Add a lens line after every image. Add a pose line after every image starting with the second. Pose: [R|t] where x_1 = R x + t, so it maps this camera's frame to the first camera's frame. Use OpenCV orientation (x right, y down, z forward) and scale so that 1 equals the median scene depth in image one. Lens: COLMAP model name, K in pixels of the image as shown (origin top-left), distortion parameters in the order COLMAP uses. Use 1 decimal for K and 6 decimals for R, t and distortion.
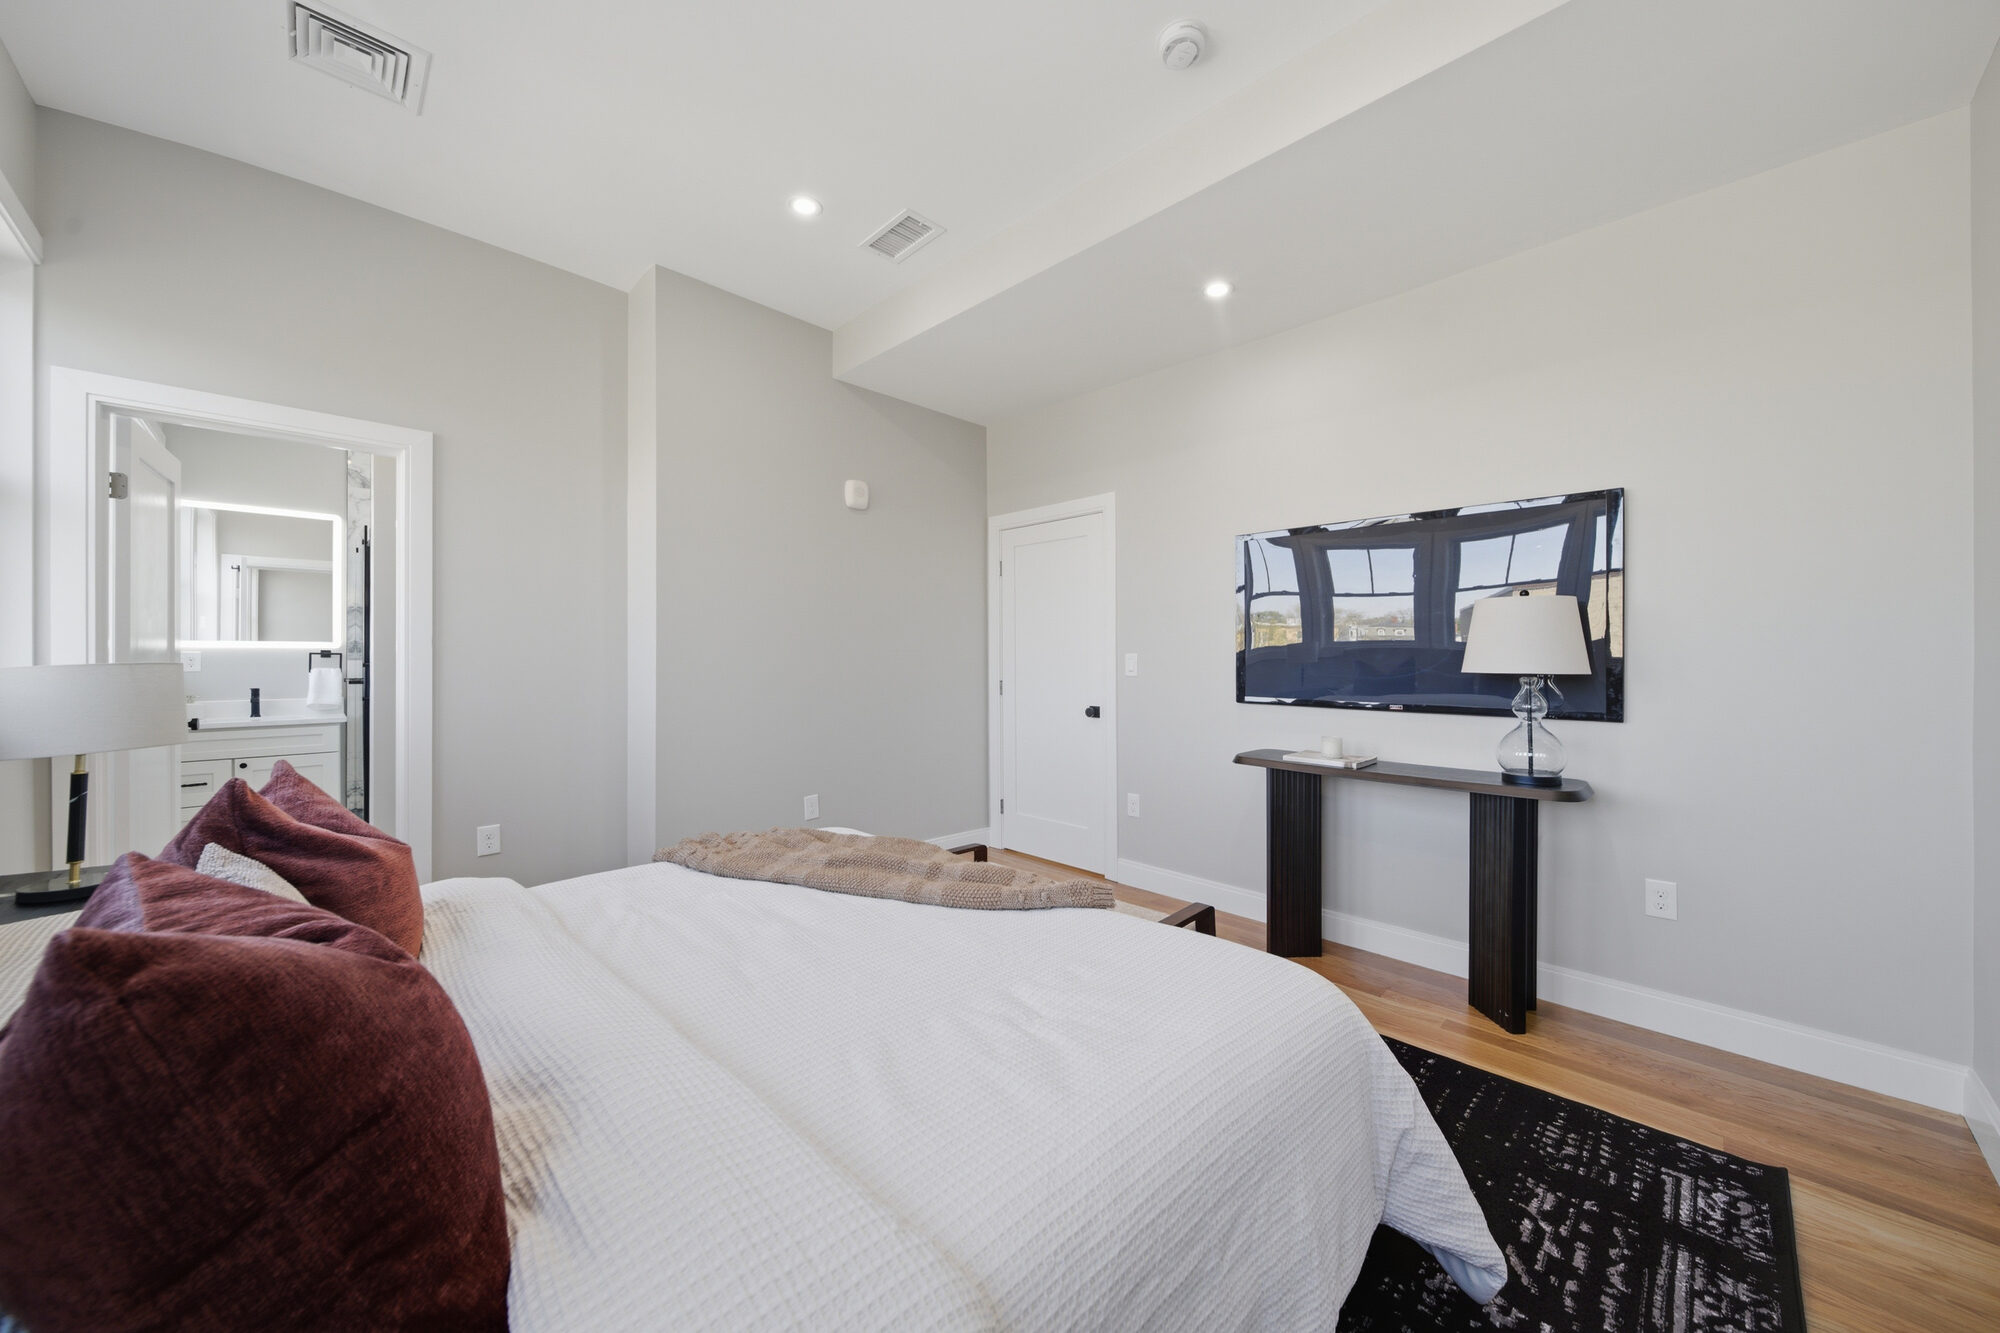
lens RADIAL K [[711.5, 0, 992.1], [0, 711.5, 663.9], [0, 0, 1]] dist [-0.002117, -0.000248]
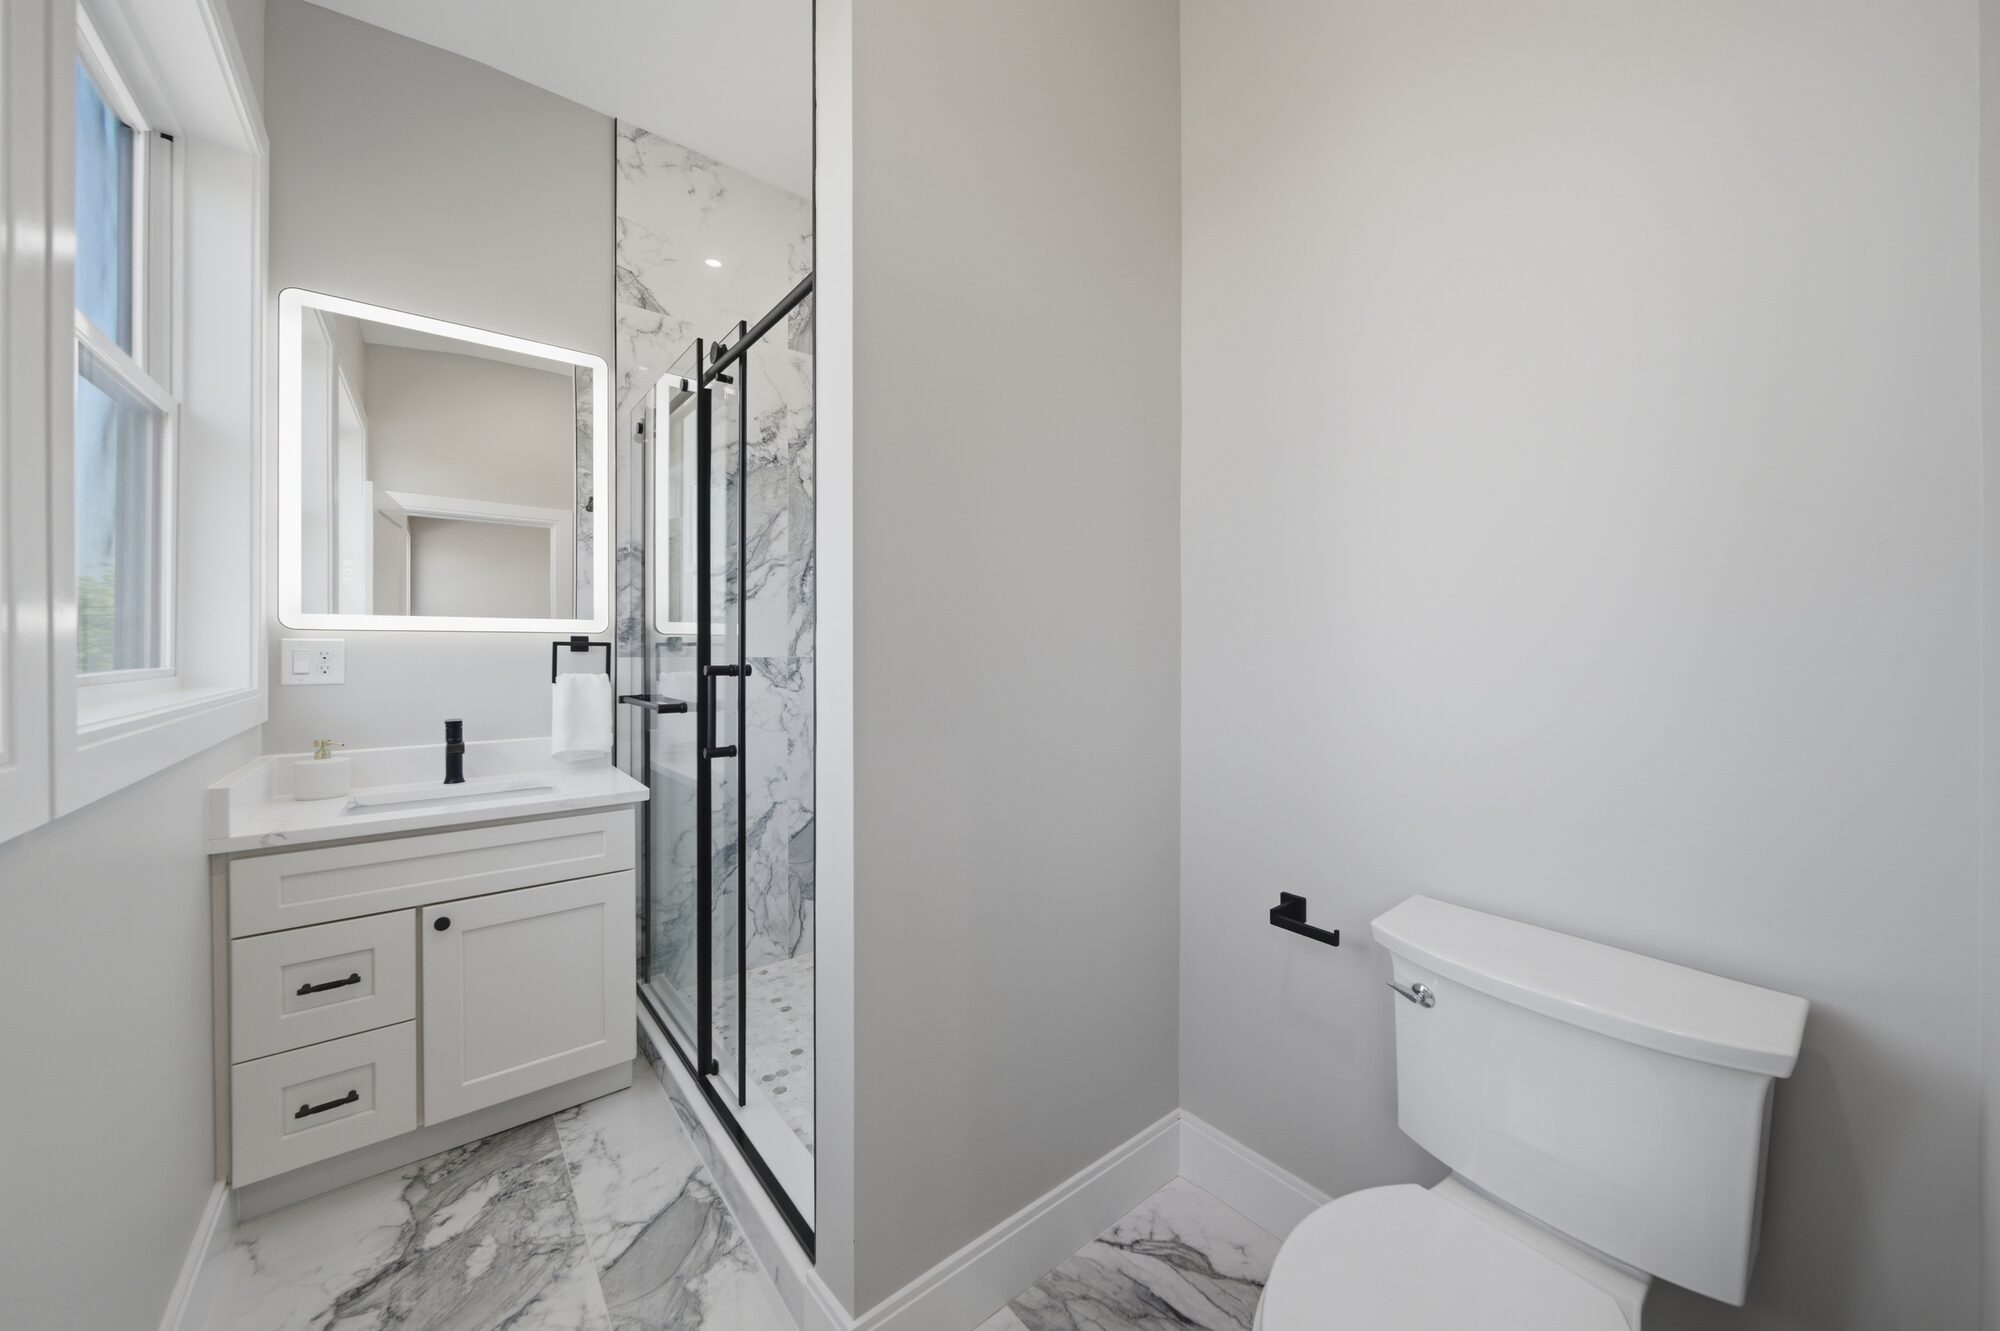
lens RADIAL K [[711.5, 0, 1006.7], [0, 711.5, 652.6], [0, 0, 1]] dist [-0.002117, -0.000248]
pose [[0.996267, 0.001472, -0.086312, -0.610227], [-0.001078, 0.999989, 0.004616, -0.010872], [0.086318, -0.004506, 0.996257, 0.545135]]
